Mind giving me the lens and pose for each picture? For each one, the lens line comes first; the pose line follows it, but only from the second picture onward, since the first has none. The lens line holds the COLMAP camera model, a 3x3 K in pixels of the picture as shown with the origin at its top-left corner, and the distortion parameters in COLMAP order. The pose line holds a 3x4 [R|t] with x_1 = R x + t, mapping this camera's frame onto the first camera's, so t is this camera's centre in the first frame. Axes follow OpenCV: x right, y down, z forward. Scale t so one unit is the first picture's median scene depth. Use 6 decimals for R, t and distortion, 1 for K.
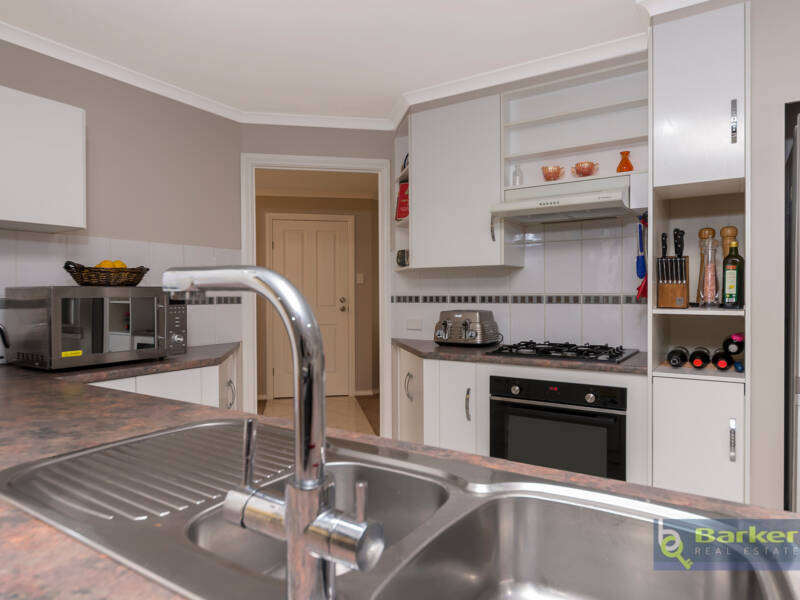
lens RADIAL K [[484.4, 0, 397.3], [0, 484.4, 298.4], [0, 0, 1]] dist [0.027303, 0.000502]
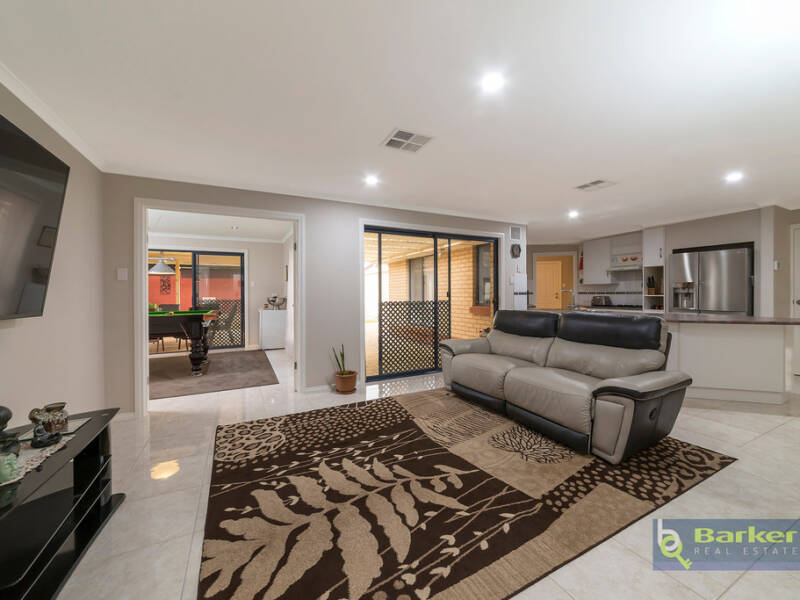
lens RADIAL K [[323.7, 0, 404.1], [0, 323.7, 293.4], [0, 0, 1]] dist [-0.002545, 0.000490]
pose [[0.869009, -0.001490, -0.494795, 0.072904], [0.000548, 0.999998, -0.002049, 0.011740], [0.494797, 0.001509, 0.869007, -2.182767]]
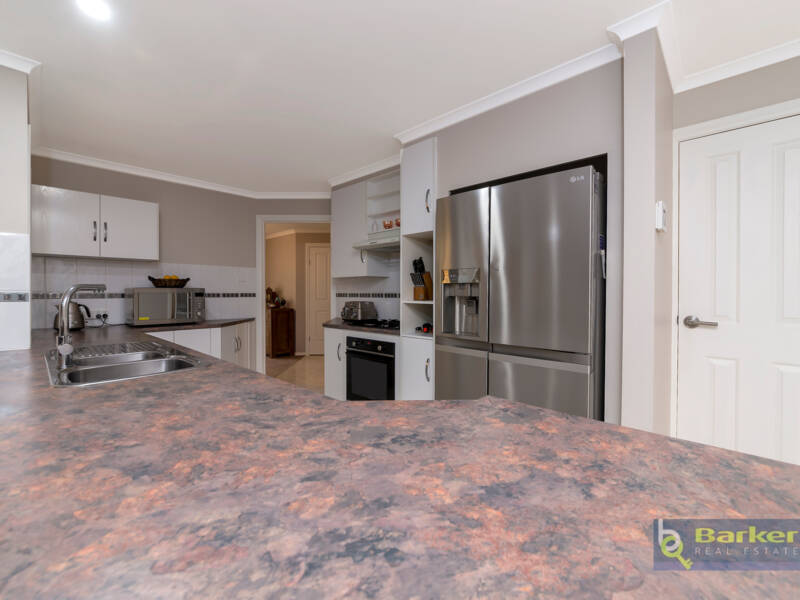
lens RADIAL K [[367.8, 0, 400.9], [0, 367.8, 296.6], [0, 0, 1]] dist [0.004847, 0.000635]
pose [[0.980528, 0.007416, -0.196240, 0.658342], [-0.006227, 0.999958, 0.006674, -0.003479], [0.196281, -0.005322, 0.980533, -0.331016]]
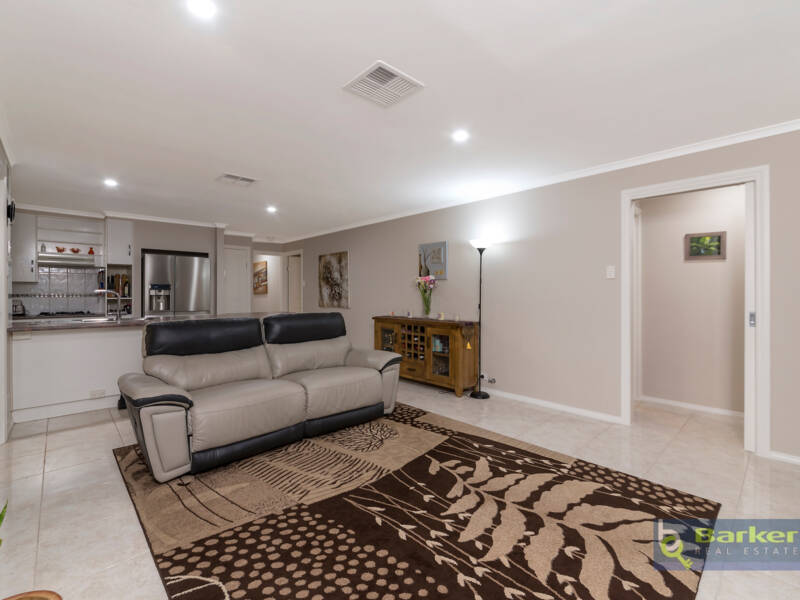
lens RADIAL K [[367.8, 0, 396.5], [0, 367.8, 296.6], [0, 0, 1]] dist [0.004847, 0.000635]
pose [[0.239804, -0.006850, 0.970797, -1.359350], [0.004039, 0.999973, 0.006059, 0.006481], [-0.970813, 0.002468, 0.239825, -1.459384]]
